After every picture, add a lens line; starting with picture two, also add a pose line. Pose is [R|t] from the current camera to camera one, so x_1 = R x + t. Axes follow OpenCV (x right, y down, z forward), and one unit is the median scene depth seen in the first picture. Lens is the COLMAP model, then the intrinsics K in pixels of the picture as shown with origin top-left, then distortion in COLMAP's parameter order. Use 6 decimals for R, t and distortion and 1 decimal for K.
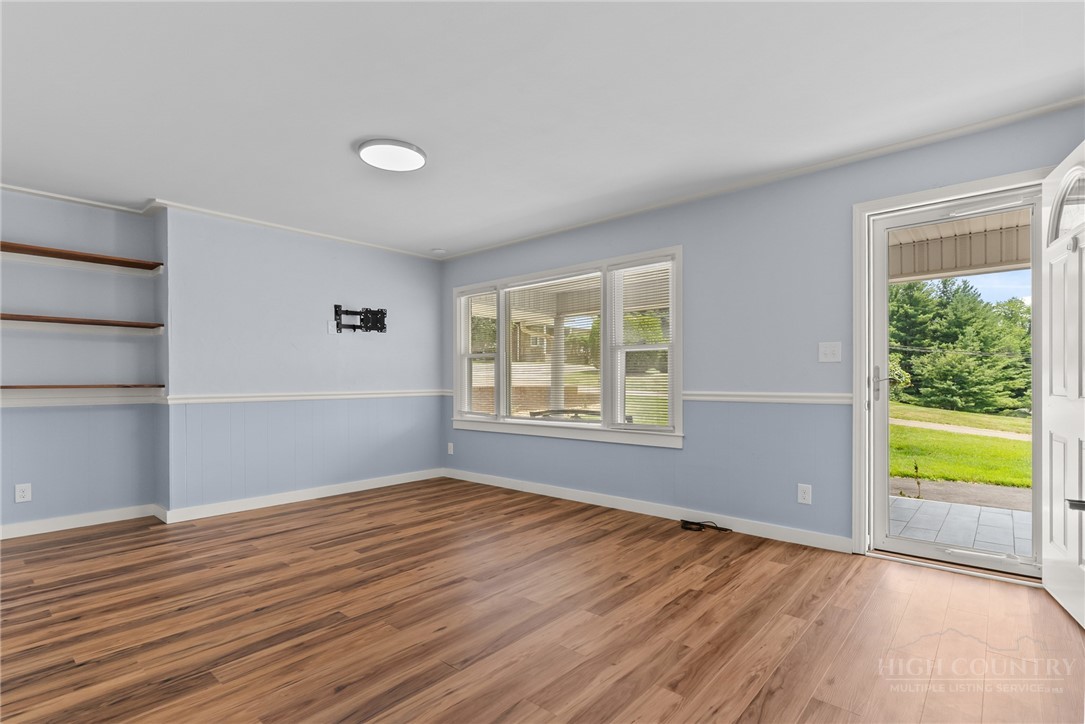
lens RADIAL K [[506.6, 0, 542.5], [0, 506.6, 362.0], [0, 0, 1]] dist [-0.001784, -0.000516]
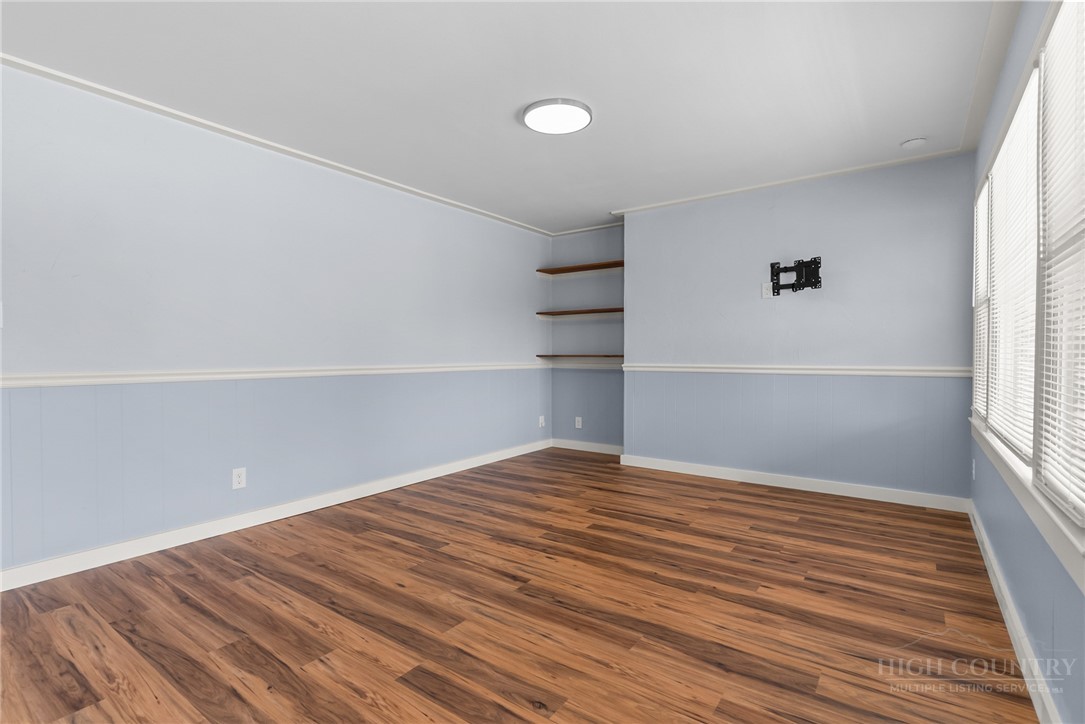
lens RADIAL K [[508.1, 0, 545.2], [0, 508.1, 353.4], [0, 0, 1]] dist [0.001403, -0.001293]
pose [[0.123158, 0.006012, -0.992369, 0.545294], [0.036813, 0.999266, 0.010623, 0.021228], [0.991704, -0.037840, 0.122846, 0.717373]]
